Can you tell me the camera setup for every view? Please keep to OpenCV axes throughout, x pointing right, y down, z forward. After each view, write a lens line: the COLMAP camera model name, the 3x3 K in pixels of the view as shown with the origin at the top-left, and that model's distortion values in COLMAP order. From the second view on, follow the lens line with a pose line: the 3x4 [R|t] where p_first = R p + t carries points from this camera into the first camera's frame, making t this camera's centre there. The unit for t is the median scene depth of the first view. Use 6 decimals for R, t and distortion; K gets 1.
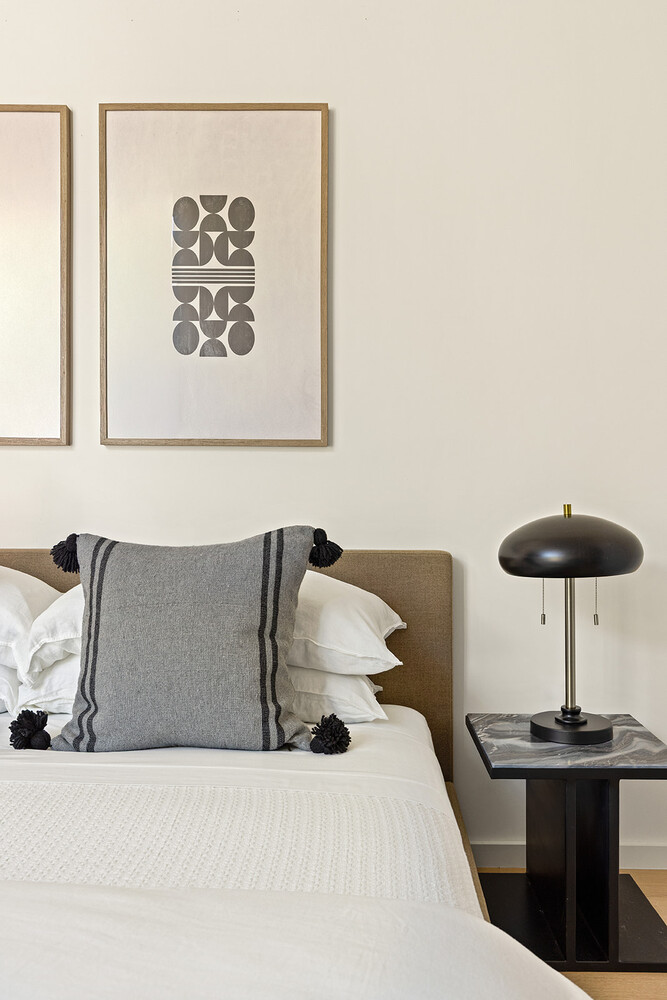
lens RADIAL K [[925.8, 0, 329.8], [0, 925.8, 496.0], [0, 0, 1]] dist [0.019755, 0.000000]
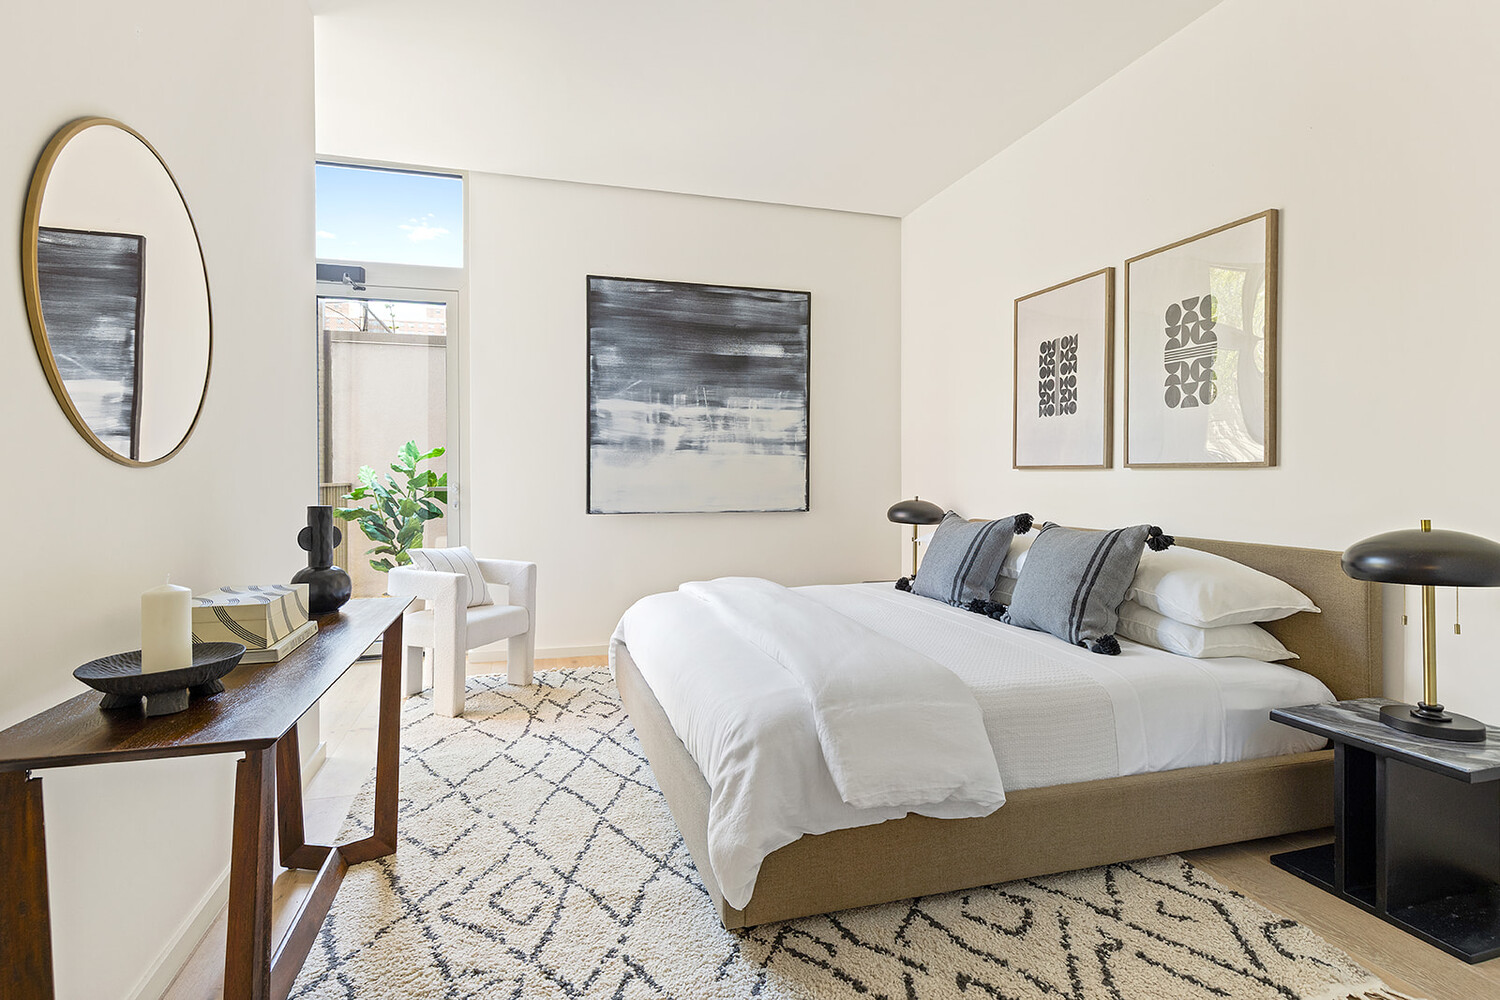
lens RADIAL K [[686.0, 0, 750.9], [0, 686.0, 492.1], [0, 0, 1]] dist [0.009332, -0.001544]
pose [[0.341896, 0.019192, -0.939542, 0.673826], [-0.007296, 0.999816, 0.017768, -0.029185], [0.939709, 0.000780, 0.341973, -0.035804]]
